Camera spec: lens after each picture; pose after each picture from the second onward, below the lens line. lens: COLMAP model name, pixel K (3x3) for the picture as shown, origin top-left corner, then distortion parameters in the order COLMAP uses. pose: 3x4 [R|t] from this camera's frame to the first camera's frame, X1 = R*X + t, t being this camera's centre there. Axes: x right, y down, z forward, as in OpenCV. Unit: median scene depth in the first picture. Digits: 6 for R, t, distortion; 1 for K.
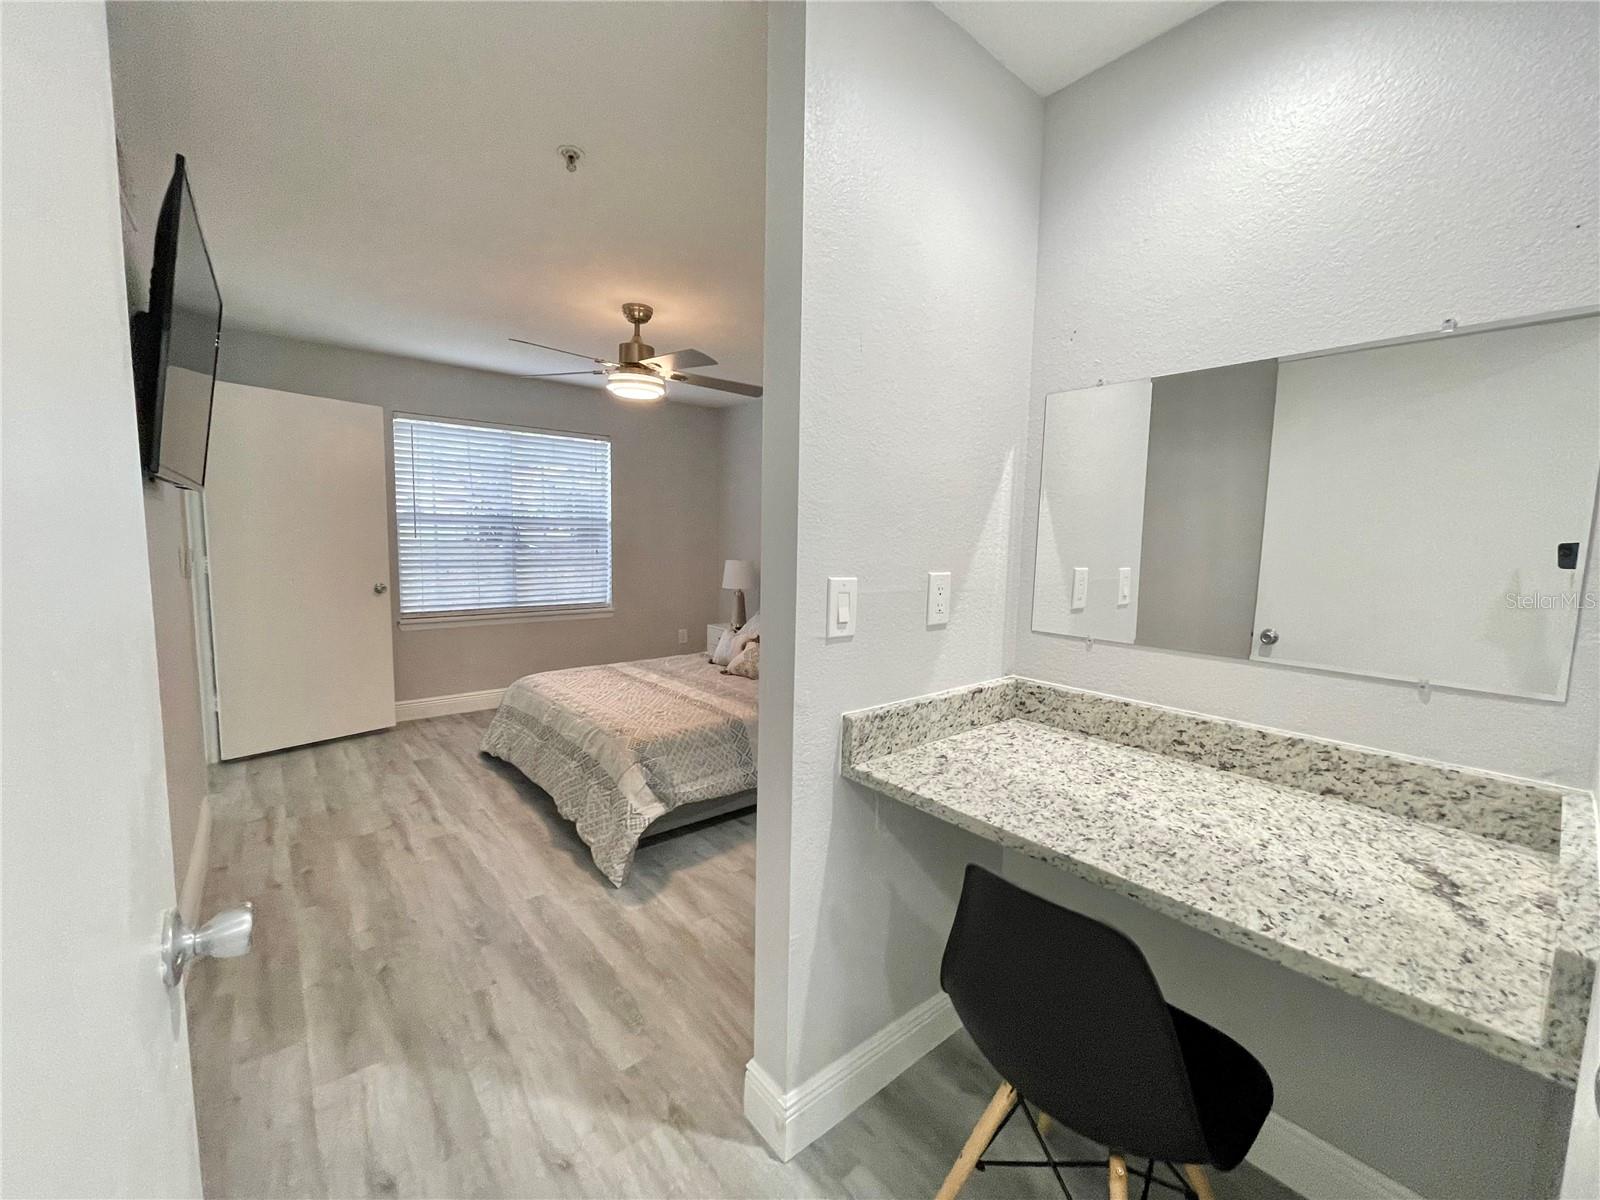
lens RADIAL K [[639.7, 0, 792.5], [0, 639.7, 597.1], [0, 0, 1]] dist [-0.001143, 0.000874]
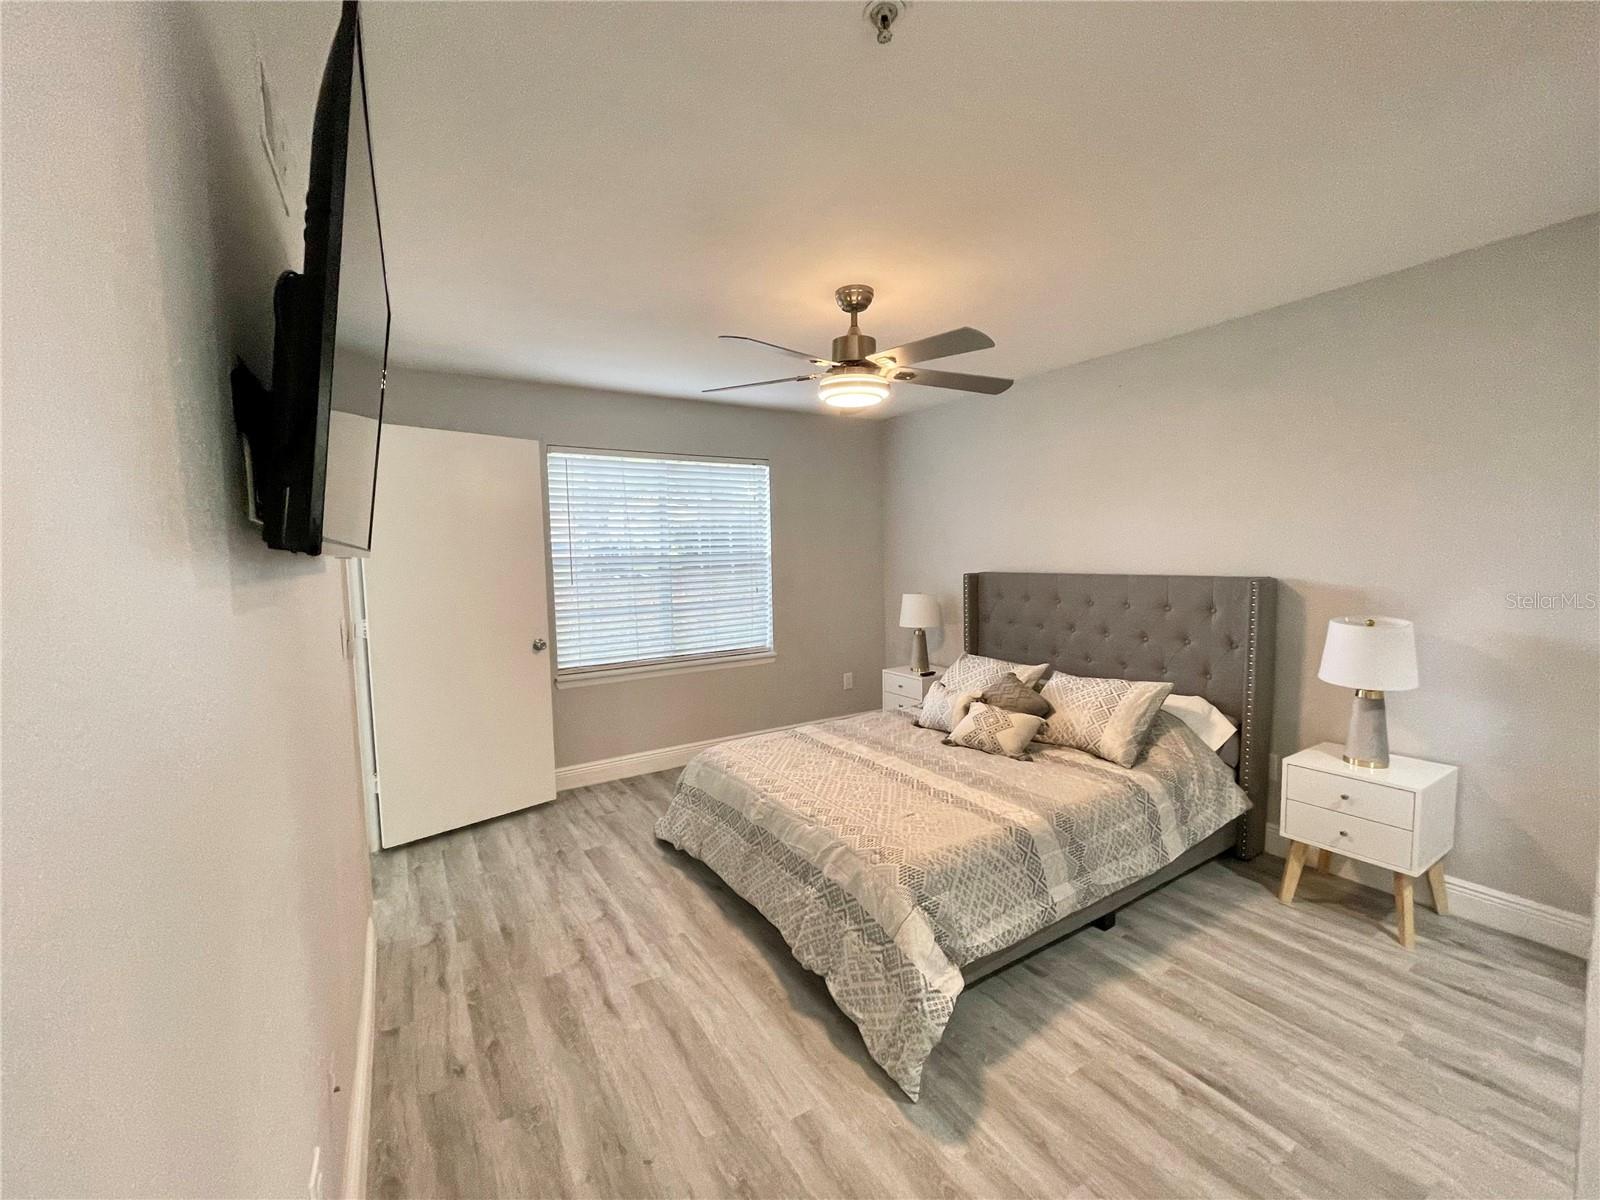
lens RADIAL K [[639.7, 0, 795.4], [0, 639.7, 598.5], [0, 0, 1]] dist [-0.001143, 0.000874]
pose [[0.990181, -0.031338, -0.136235, -0.217809], [0.027736, 0.999216, -0.028258, -0.053749], [0.137014, 0.024202, 0.990273, 0.217570]]
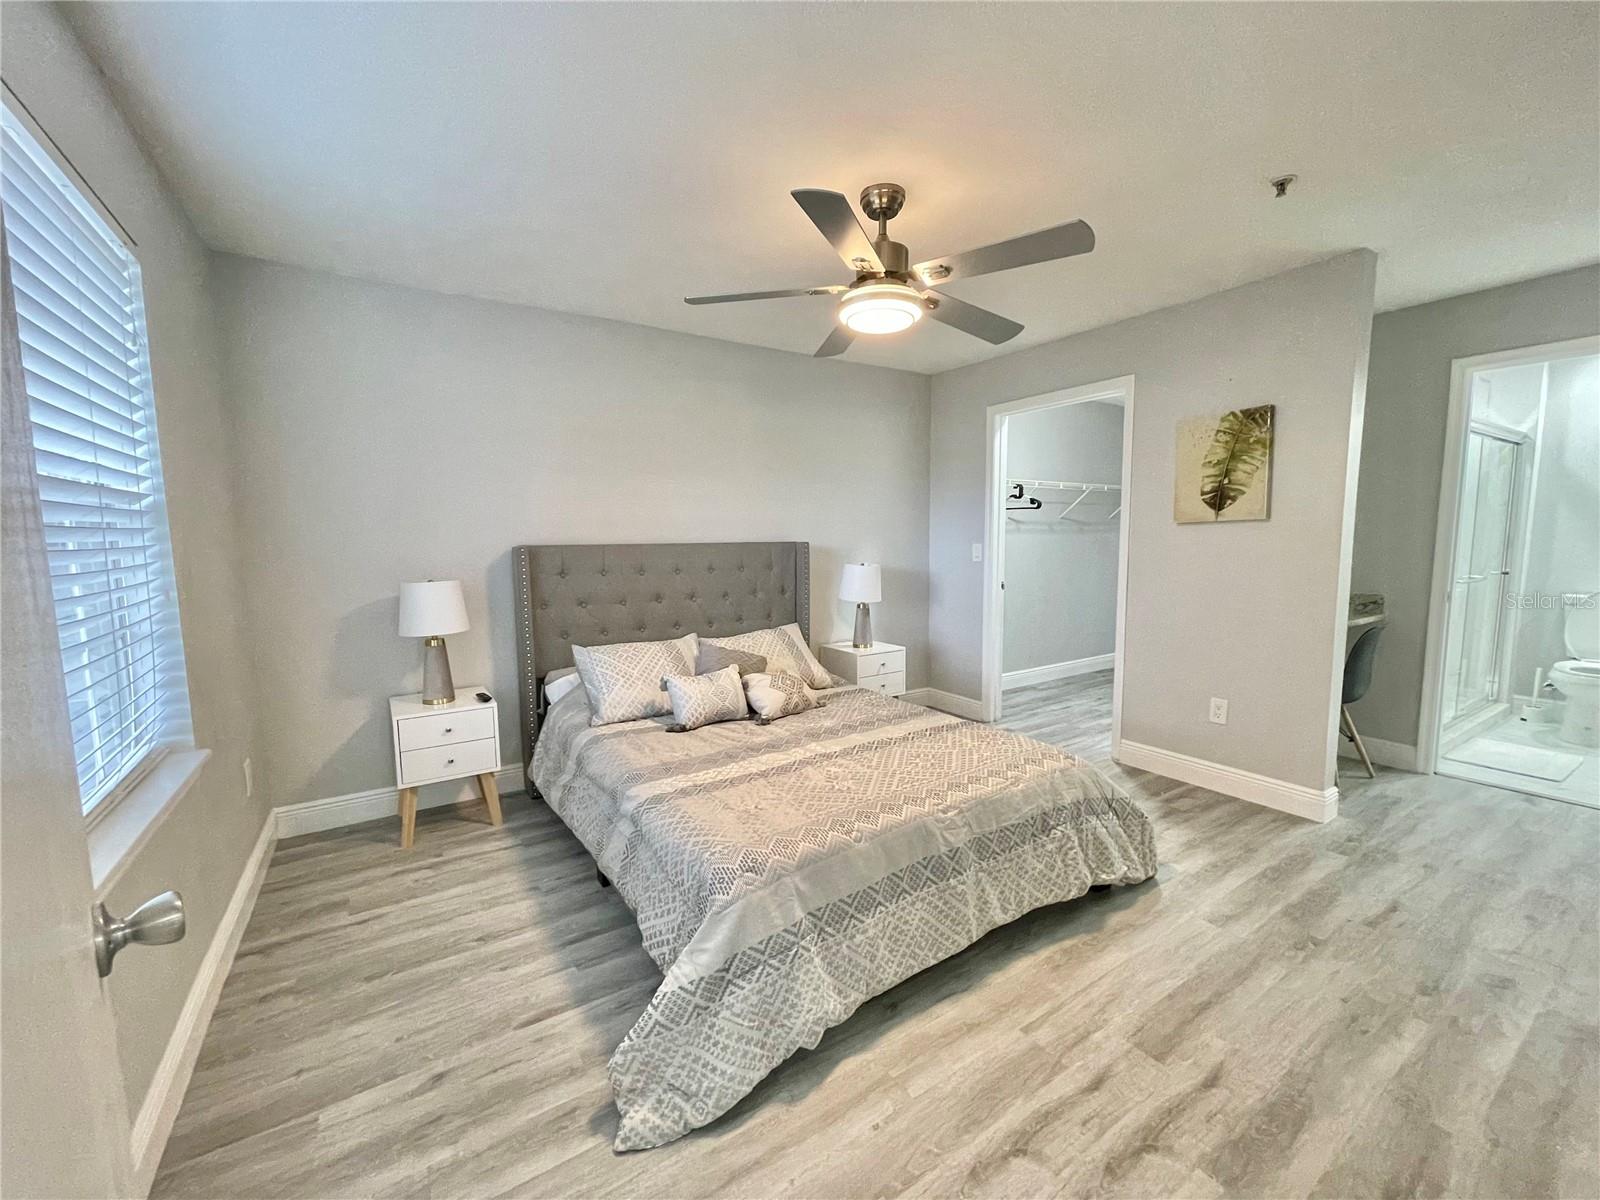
lens RADIAL K [[639.7, 0, 785.7], [0, 639.7, 606.0], [0, 0, 1]] dist [-0.001143, 0.000874]
pose [[0.127530, -0.129378, 0.983360, -0.967832], [0.110142, 0.987171, 0.115596, -0.112665], [-0.985700, 0.093567, 0.140144, 1.047804]]
